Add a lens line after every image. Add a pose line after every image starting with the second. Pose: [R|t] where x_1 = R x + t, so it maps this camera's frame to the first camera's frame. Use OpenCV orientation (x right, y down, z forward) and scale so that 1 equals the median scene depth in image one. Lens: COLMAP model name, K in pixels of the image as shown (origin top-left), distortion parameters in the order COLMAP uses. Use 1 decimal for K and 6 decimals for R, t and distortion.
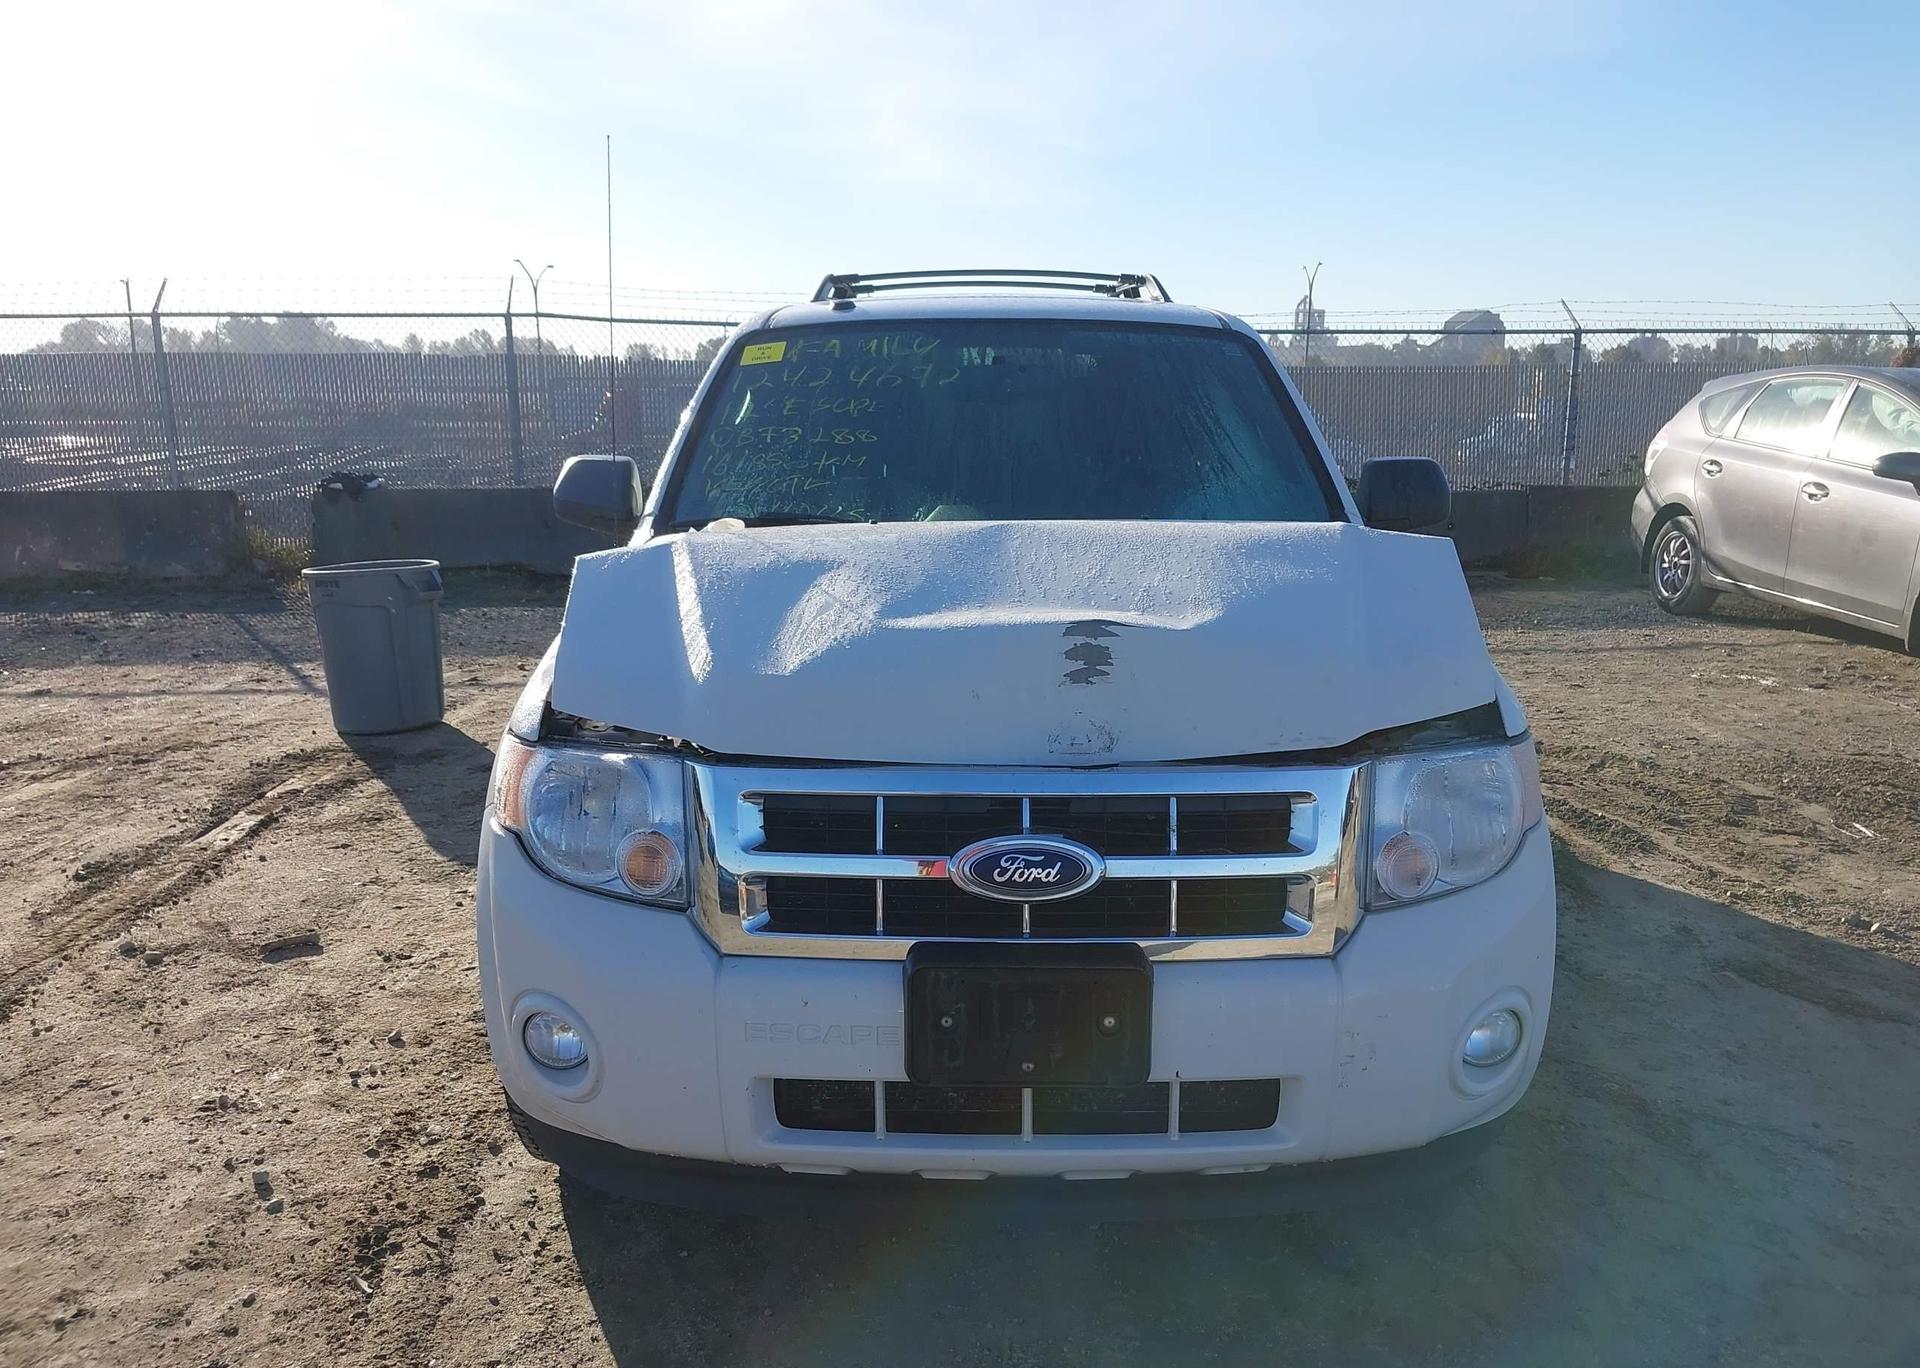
lens RADIAL K [[1530.7, 0, 951.8], [0, 1530.7, 645.0], [0, 0, 1]] dist [0.050375, -0.055137]
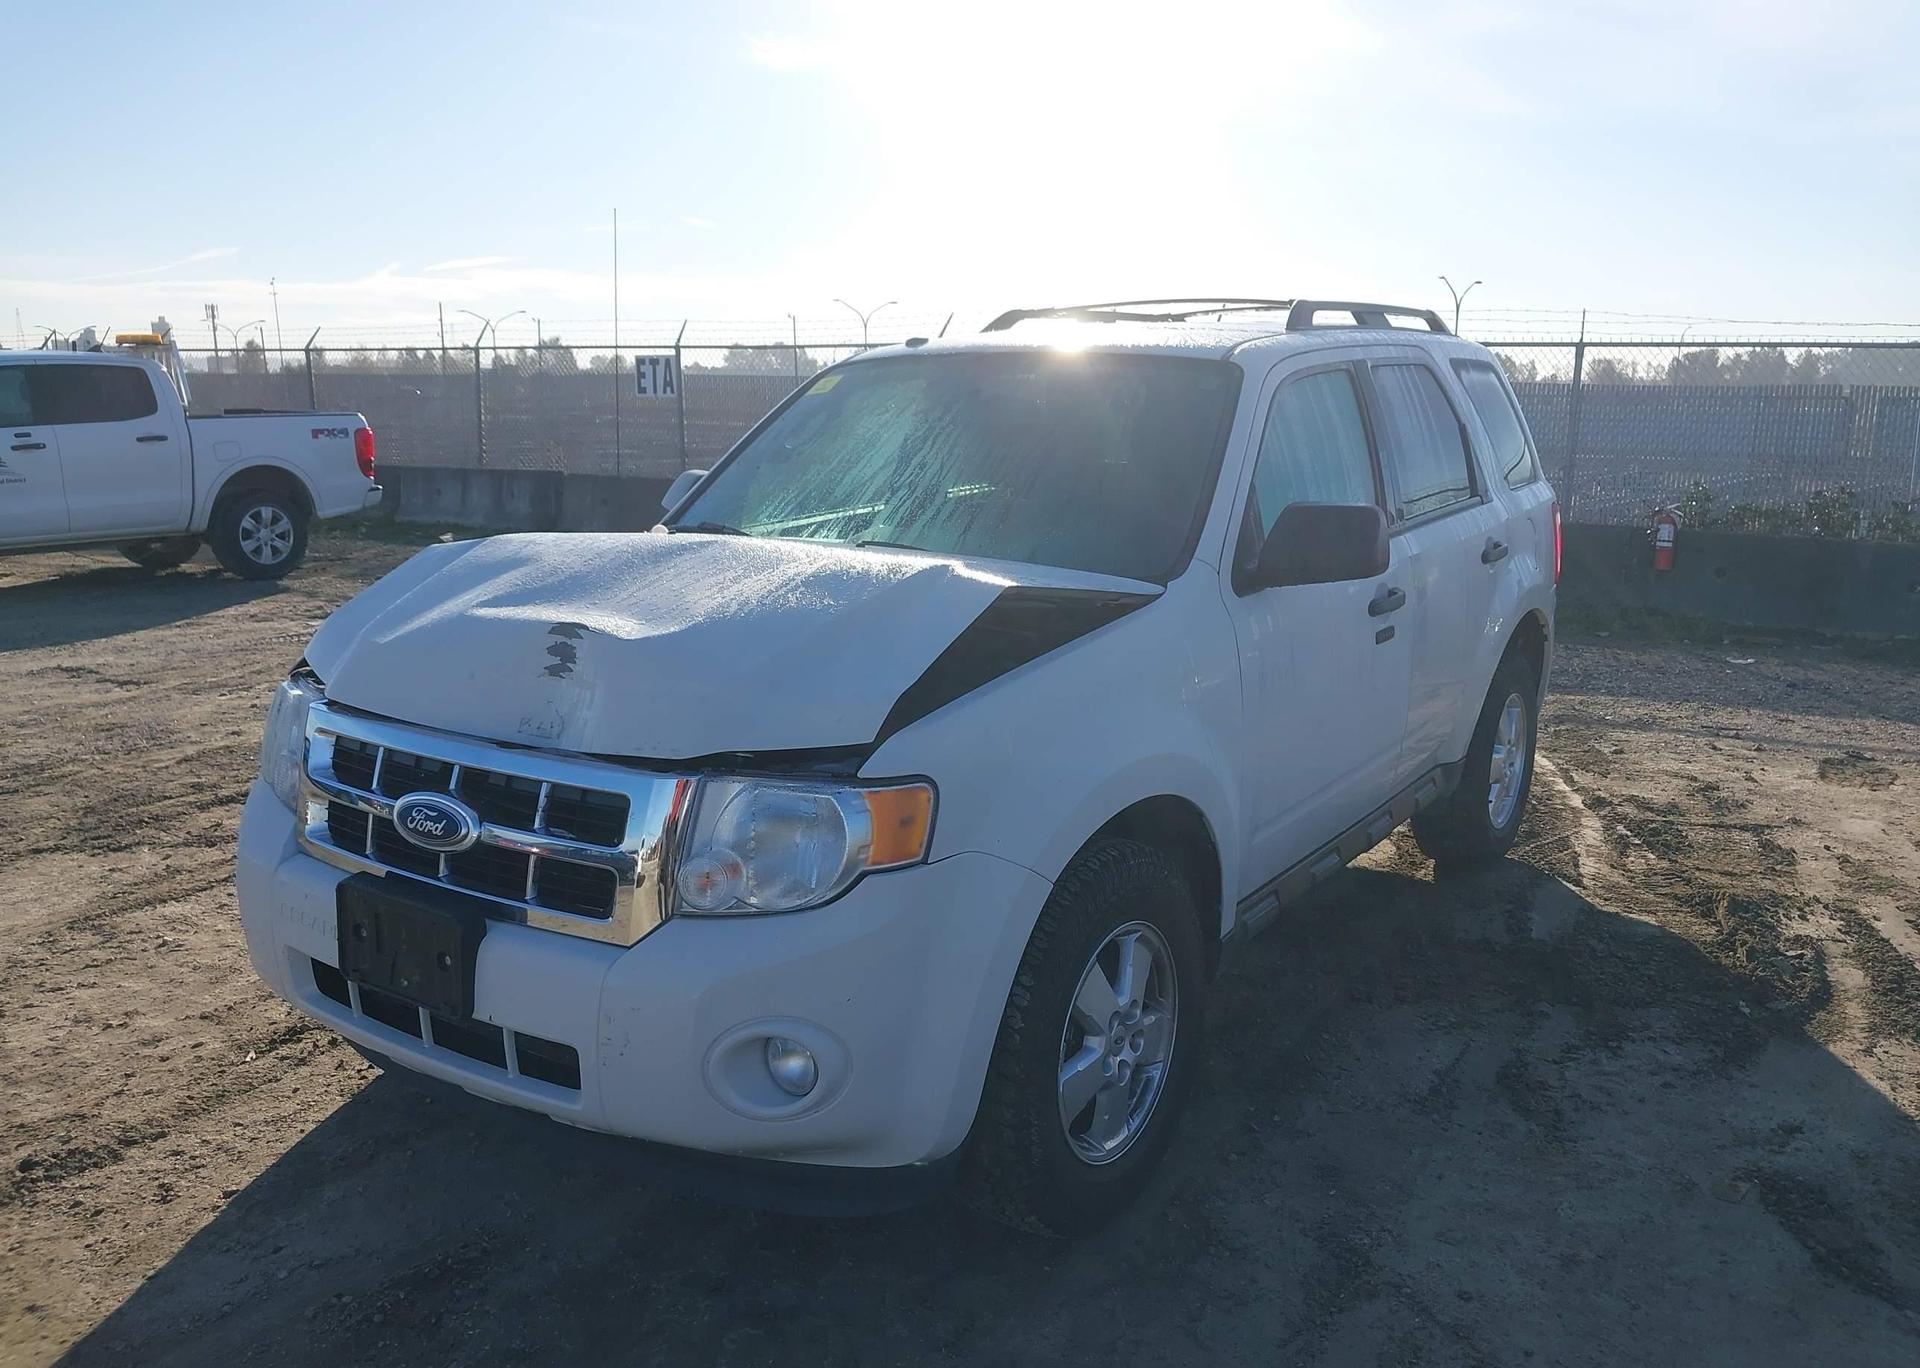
lens RADIAL K [[1530.7, 0, 962.9], [0, 1530.7, 678.7], [0, 0, 1]] dist [0.050375, -0.055137]
pose [[0.822165, 0.104818, -0.559516, 1.022890], [-0.099618, 0.994226, 0.039875, -0.051899], [0.560465, 0.022954, 0.827860, 0.233501]]
